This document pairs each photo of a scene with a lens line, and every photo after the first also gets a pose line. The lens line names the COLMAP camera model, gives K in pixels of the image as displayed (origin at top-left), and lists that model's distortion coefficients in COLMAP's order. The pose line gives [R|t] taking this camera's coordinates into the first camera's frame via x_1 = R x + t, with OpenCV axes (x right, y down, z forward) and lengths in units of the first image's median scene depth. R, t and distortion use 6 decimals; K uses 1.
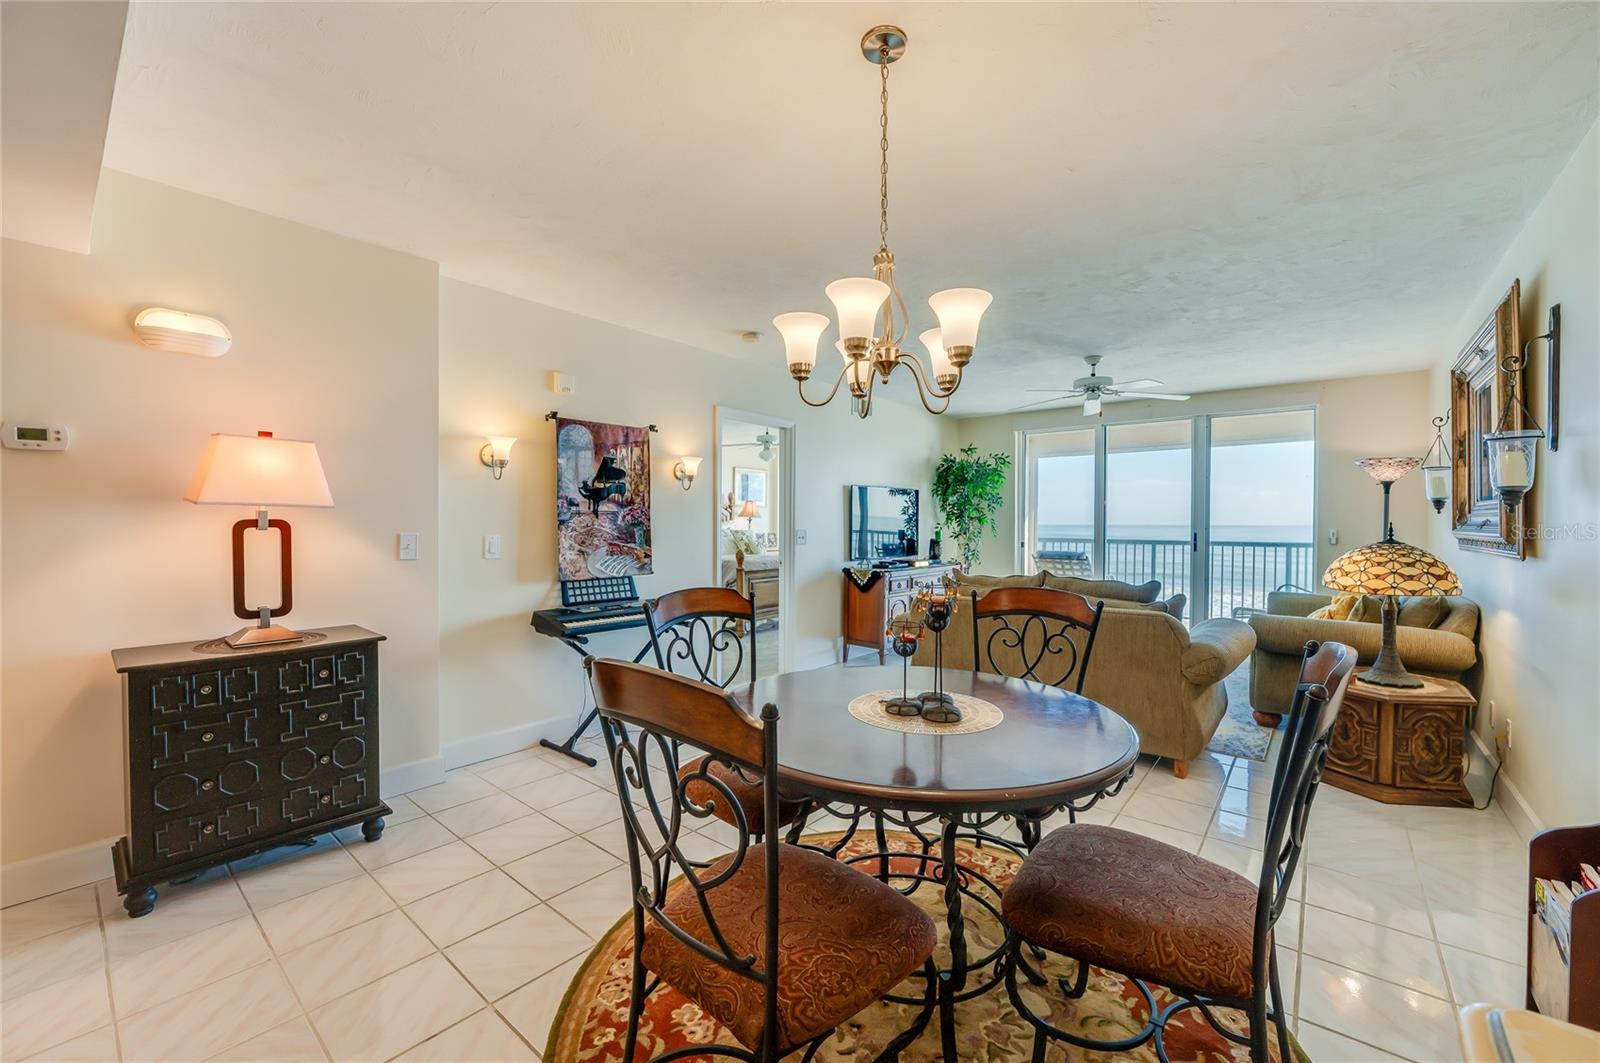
lens RADIAL K [[643.0, 0, 807.8], [0, 643.0, 527.5], [0, 0, 1]] dist [-0.019175, 0.001332]
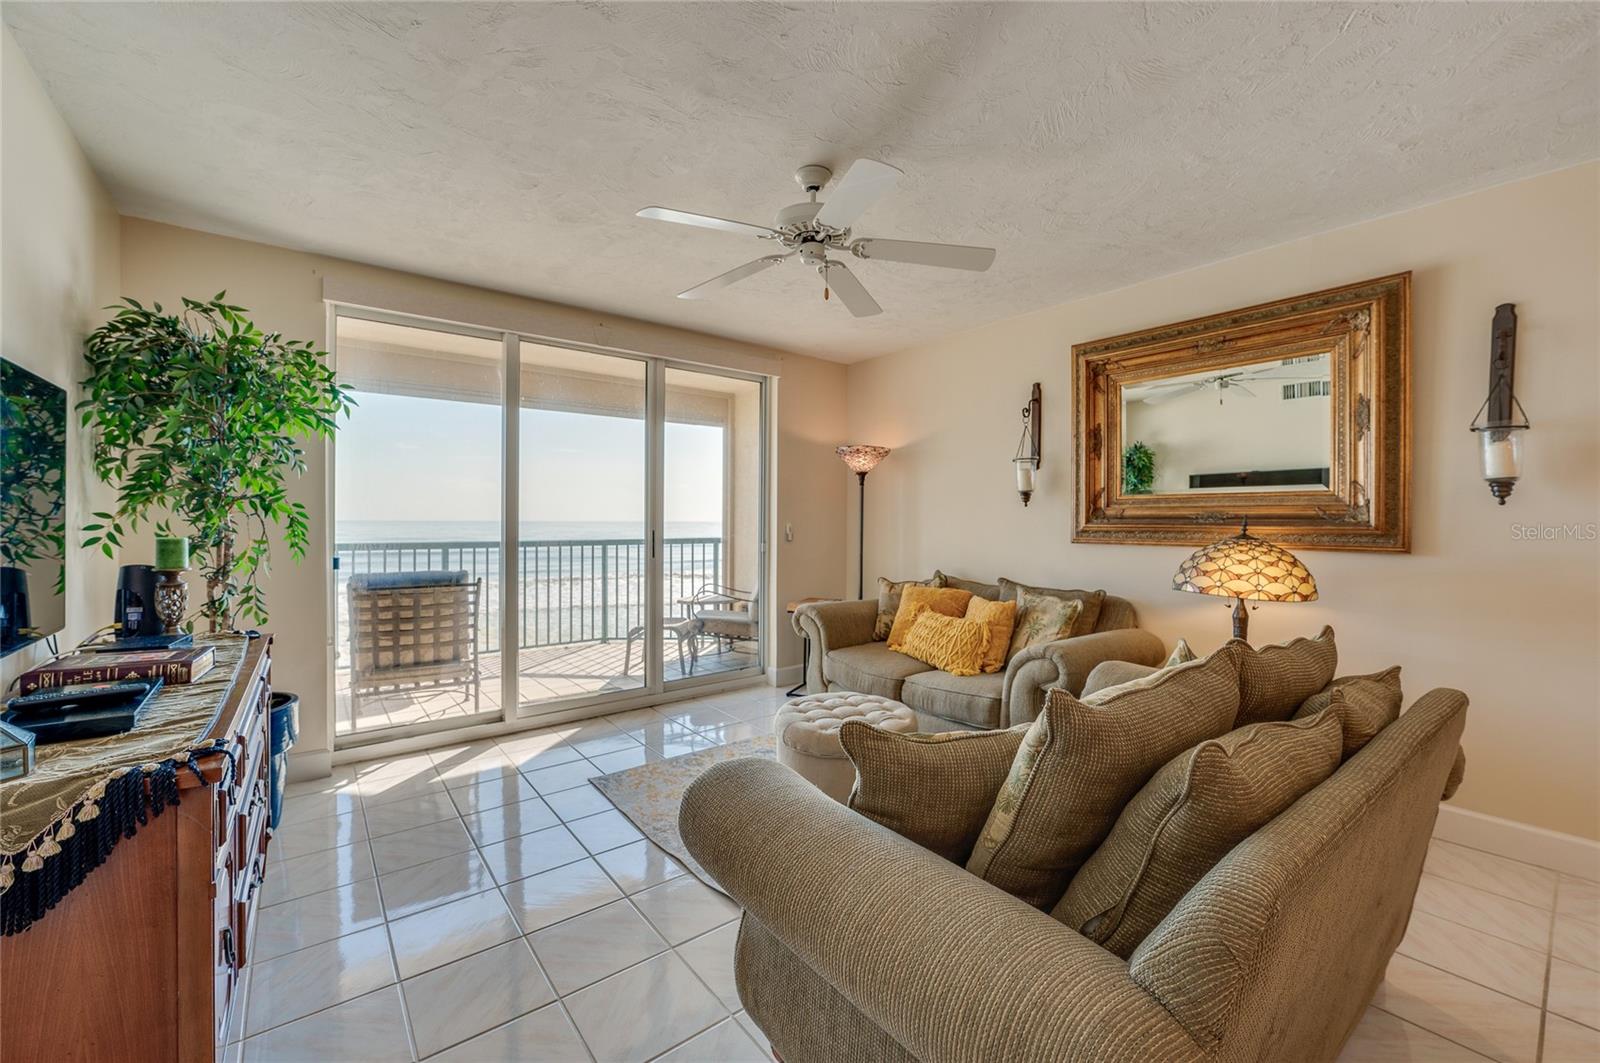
lens RADIAL K [[643.0, 0, 803.9], [0, 643.0, 525.7], [0, 0, 1]] dist [-0.019175, 0.001332]
pose [[0.212456, -0.011037, 0.977108, -0.031073], [0.004665, 0.999936, 0.010280, -0.003031], [-0.977160, 0.002374, 0.212494, 0.753493]]
